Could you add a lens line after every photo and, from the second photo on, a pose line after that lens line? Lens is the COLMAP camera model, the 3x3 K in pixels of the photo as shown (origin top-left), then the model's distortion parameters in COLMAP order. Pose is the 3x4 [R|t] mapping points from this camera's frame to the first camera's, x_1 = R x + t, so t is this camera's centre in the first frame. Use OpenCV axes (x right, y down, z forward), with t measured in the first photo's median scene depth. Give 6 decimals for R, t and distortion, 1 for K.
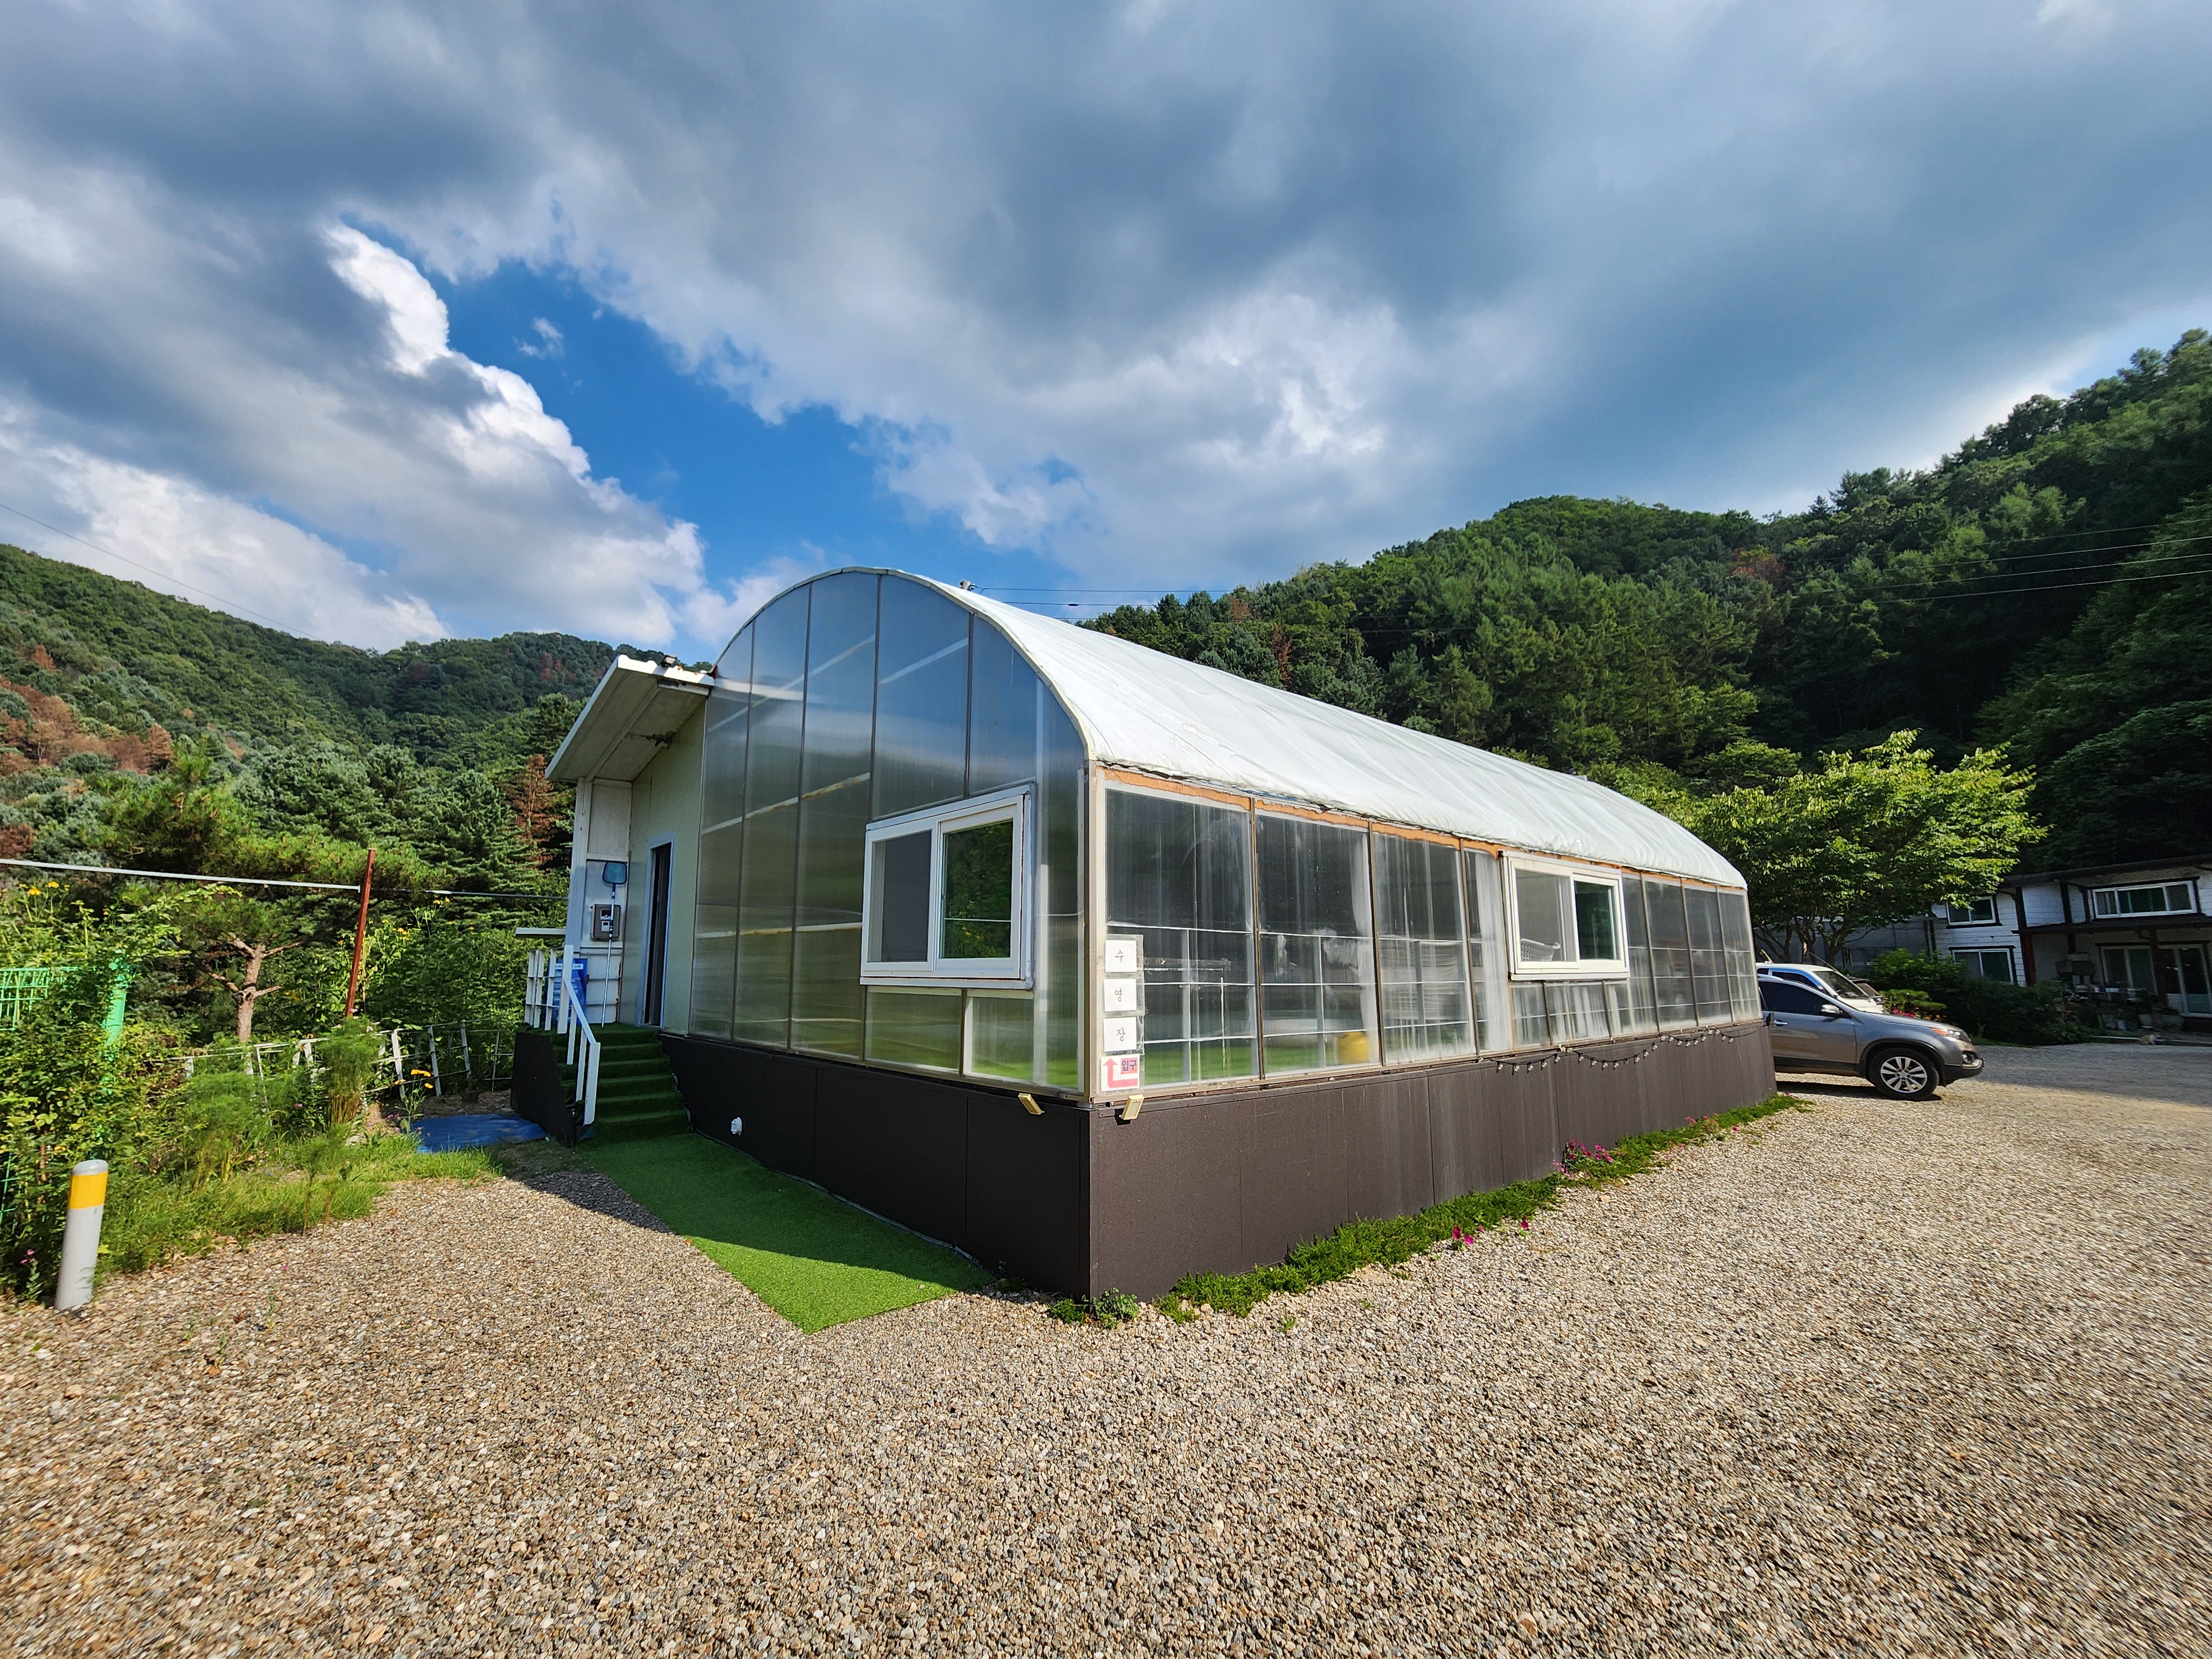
lens RADIAL K [[921.2, 0, 1094.3], [0, 921.2, 837.7], [0, 0, 1]] dist [-0.001902, -0.000240]
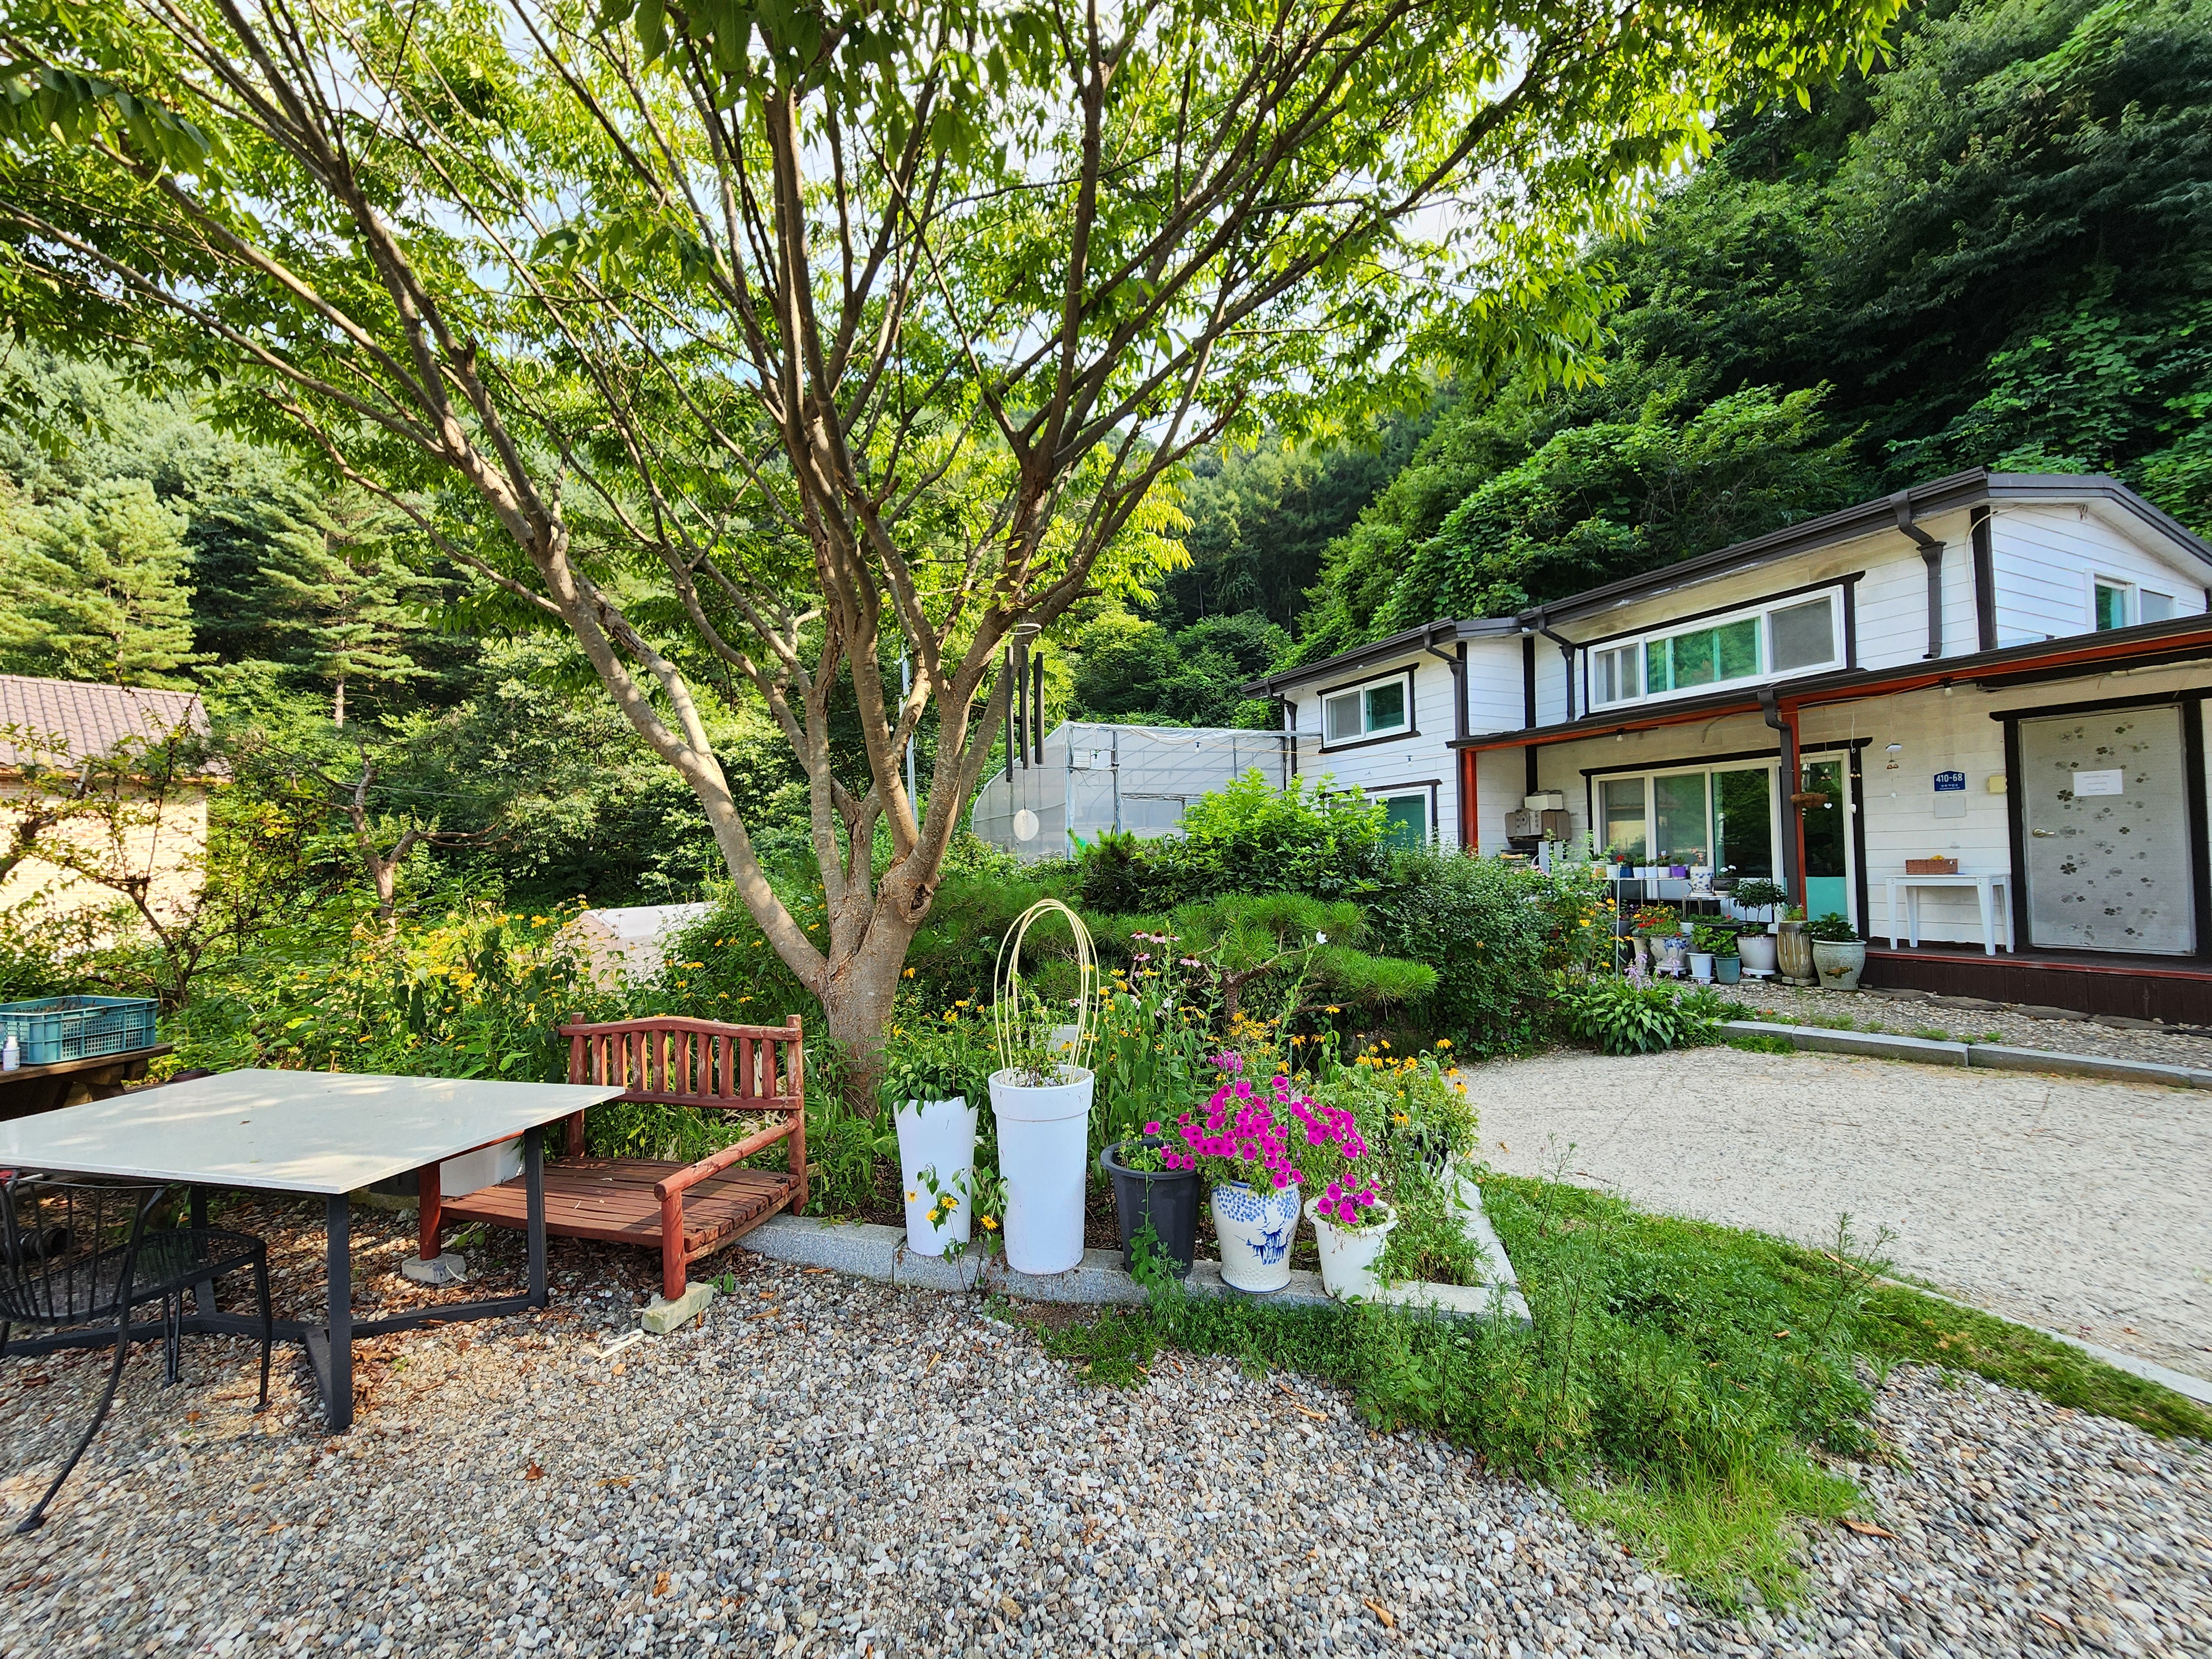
lens RADIAL K [[921.2, 0, 1094.3], [0, 921.2, 837.7], [0, 0, 1]] dist [-0.001902, -0.000240]
pose [[0.842617, -0.004624, 0.538494, 0.173063], [-0.053554, 0.994287, 0.092336, 0.031923], [-0.535844, -0.106643, 0.837555, 0.199712]]
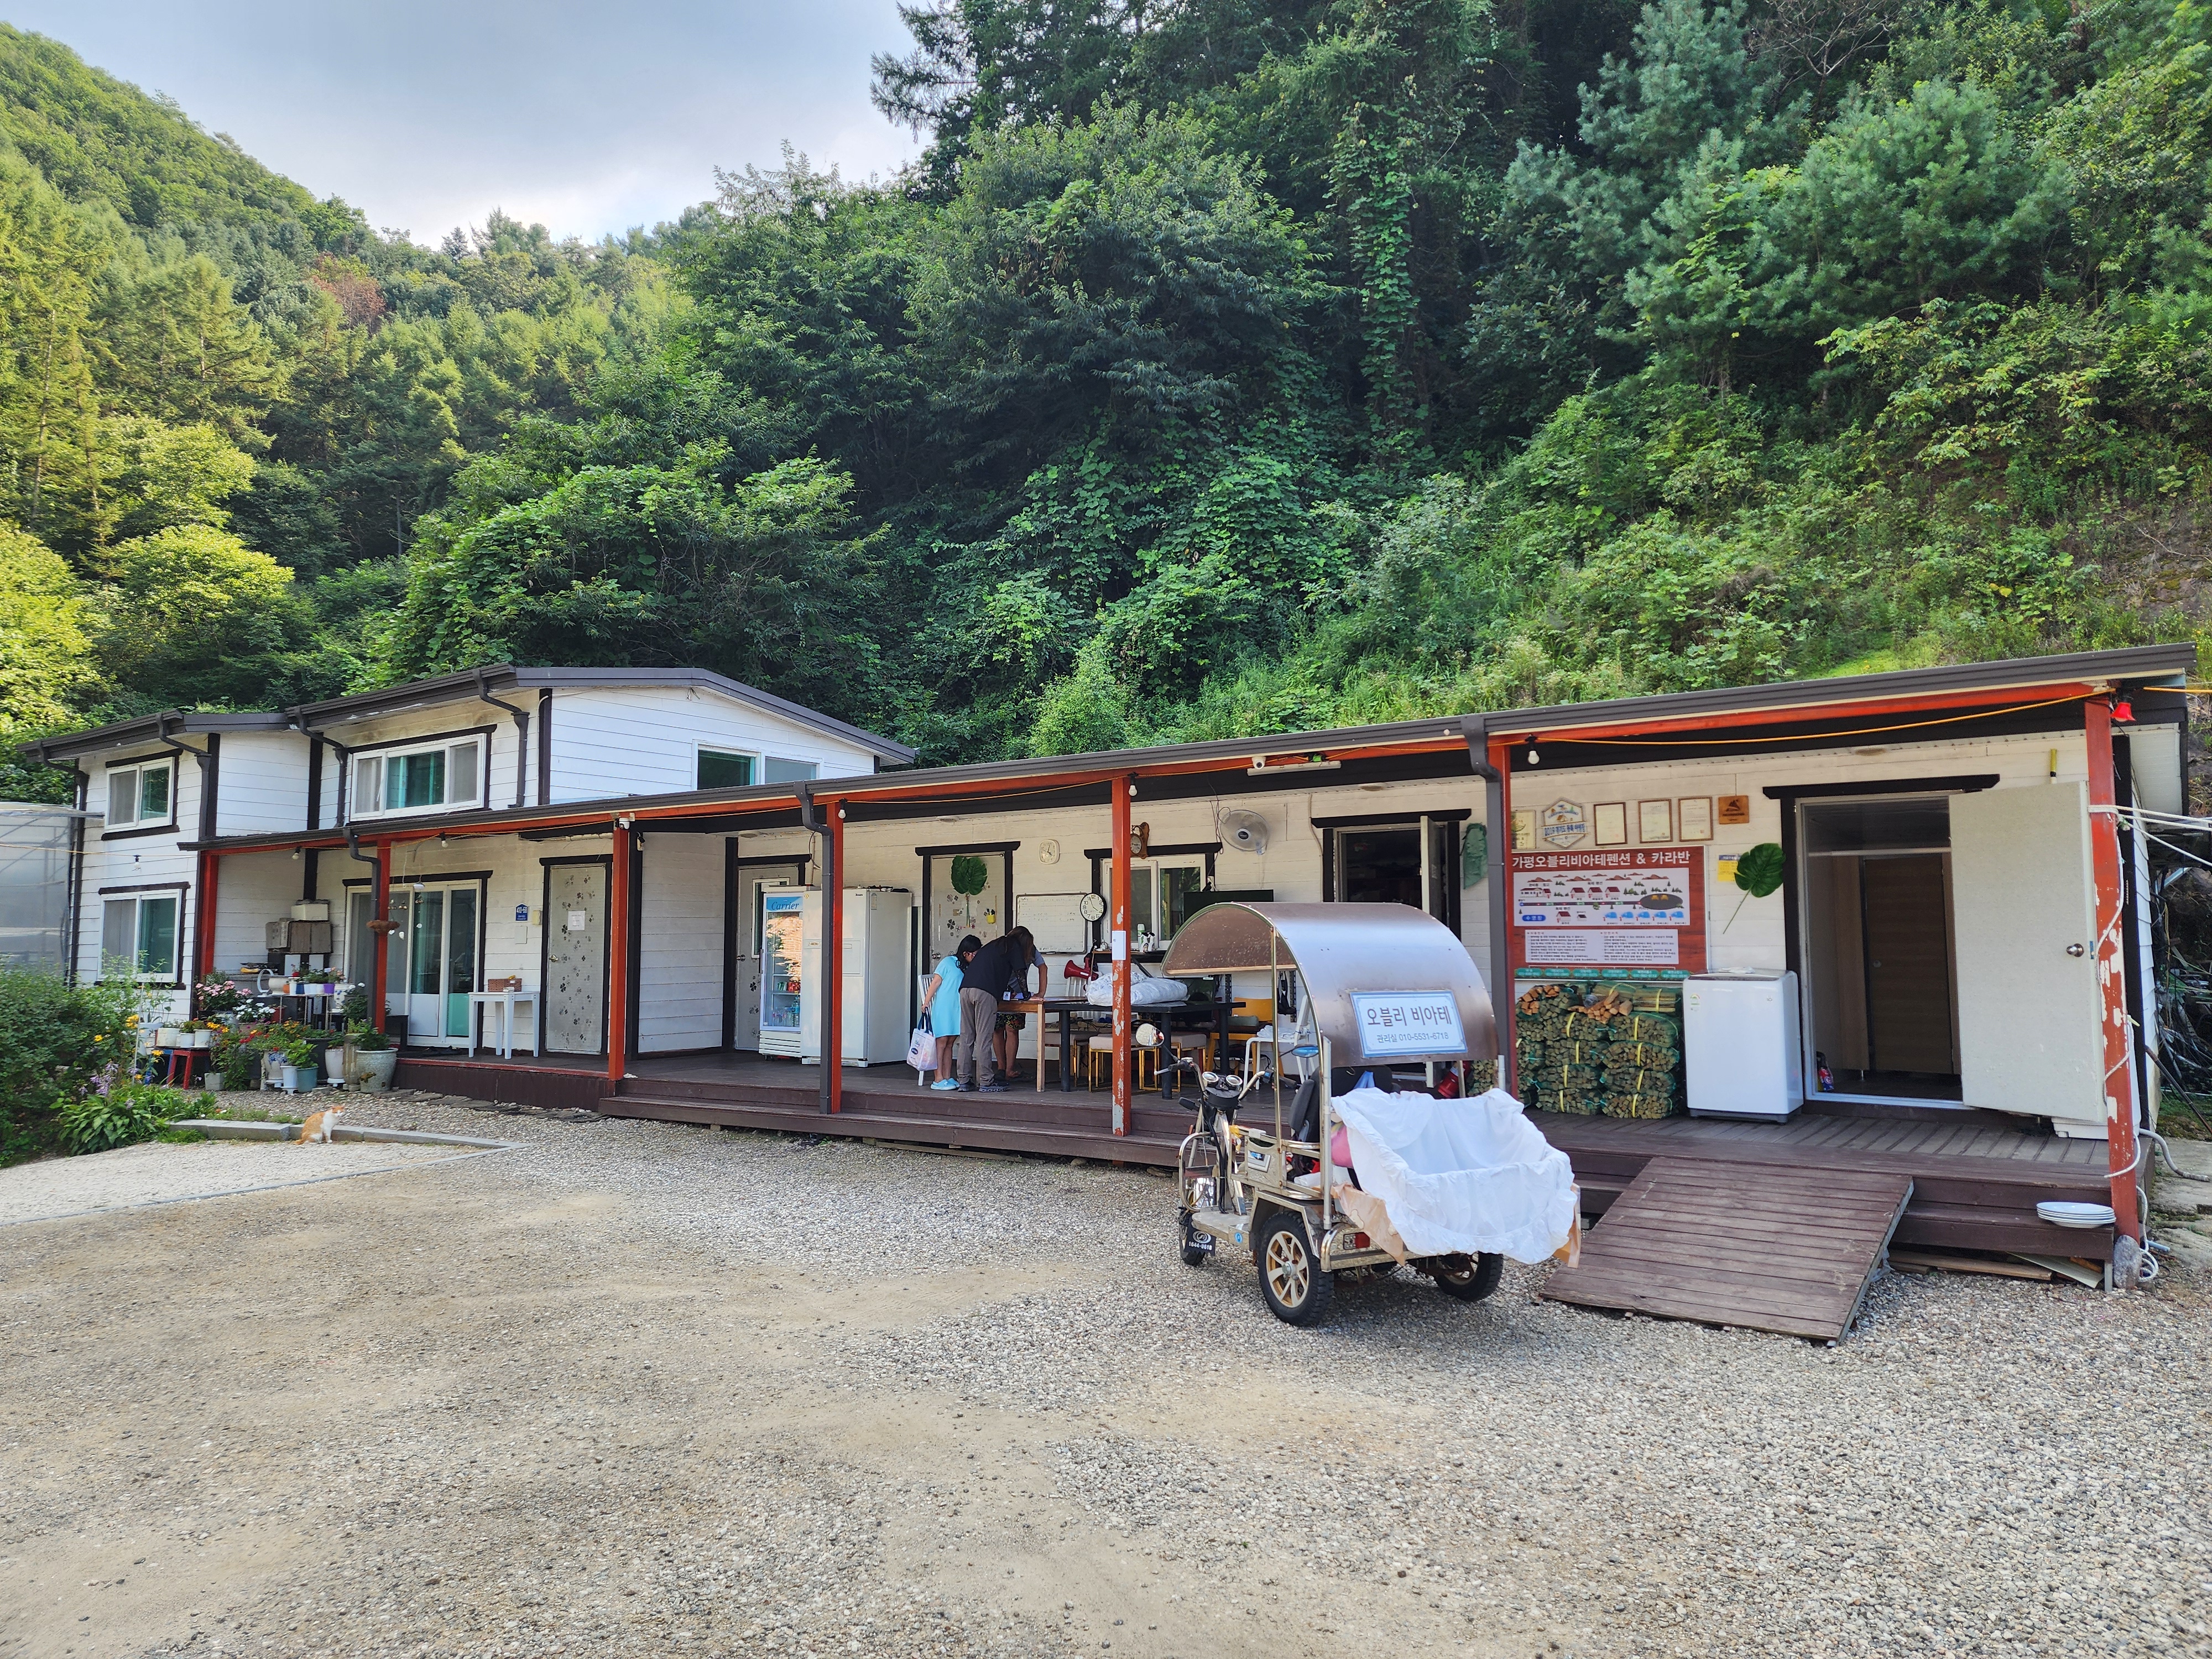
lens RADIAL K [[1495.2, 0, 1106.0], [0, 1495.2, 829.5], [0, 0, 1]] dist [0.092251, -0.079371]
pose [[0.471560, 0.069288, 0.879108, 0.169272], [-0.119684, 0.992713, -0.014043, 0.015938], [-0.873675, -0.098593, 0.476416, 0.095071]]
